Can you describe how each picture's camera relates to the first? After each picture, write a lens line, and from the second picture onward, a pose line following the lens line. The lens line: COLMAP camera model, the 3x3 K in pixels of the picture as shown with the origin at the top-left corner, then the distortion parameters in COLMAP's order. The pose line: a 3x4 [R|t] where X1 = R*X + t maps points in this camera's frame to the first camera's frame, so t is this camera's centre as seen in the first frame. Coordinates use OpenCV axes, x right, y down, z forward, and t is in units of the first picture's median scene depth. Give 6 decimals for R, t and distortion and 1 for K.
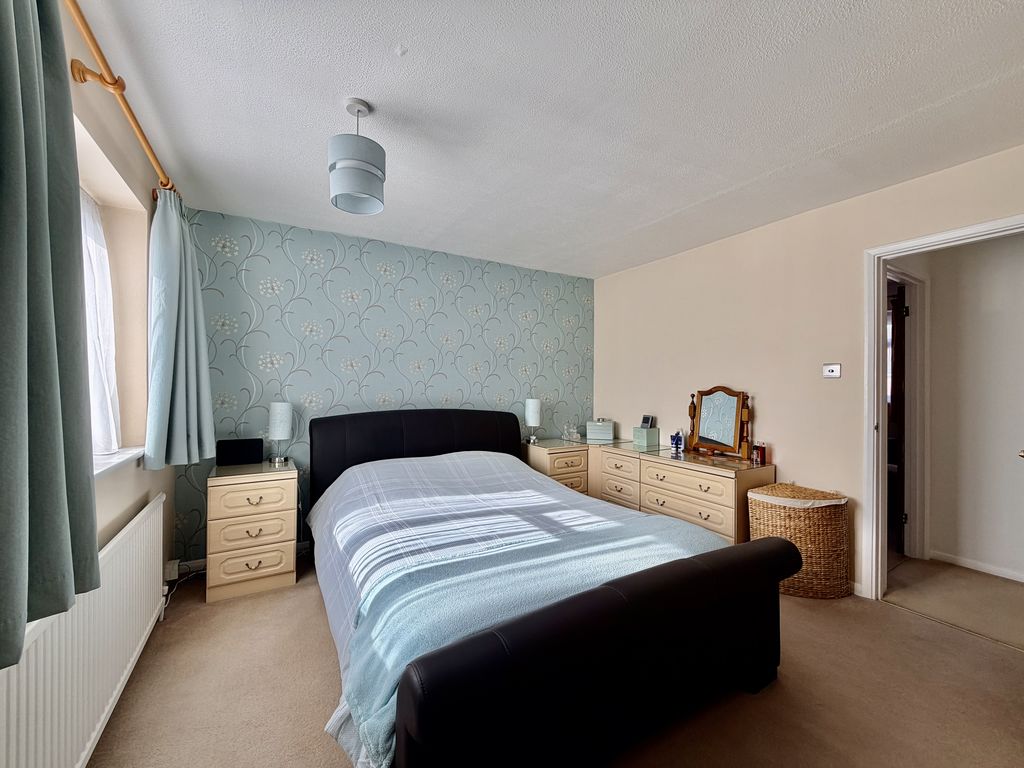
lens RADIAL K [[410.0, 0, 512.0], [0, 410.0, 384.0], [0, 0, 1]] dist [-0.000165, -0.000003]
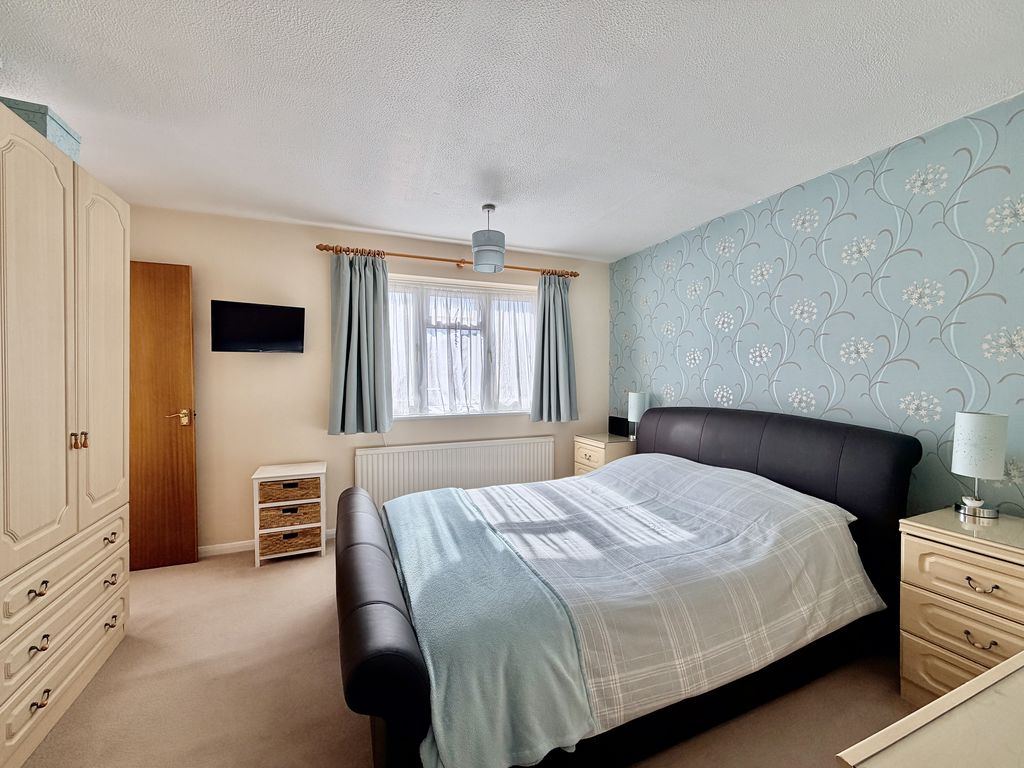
lens RADIAL K [[410.0, 0, 512.0], [0, 410.0, 384.0], [0, 0, 1]] dist [-0.000165, -0.000003]
pose [[-0.139393, 0.016895, -0.990093, 0.837526], [0.004711, 0.999854, 0.016399, -0.004258], [0.990226, -0.002379, -0.139452, 0.893107]]
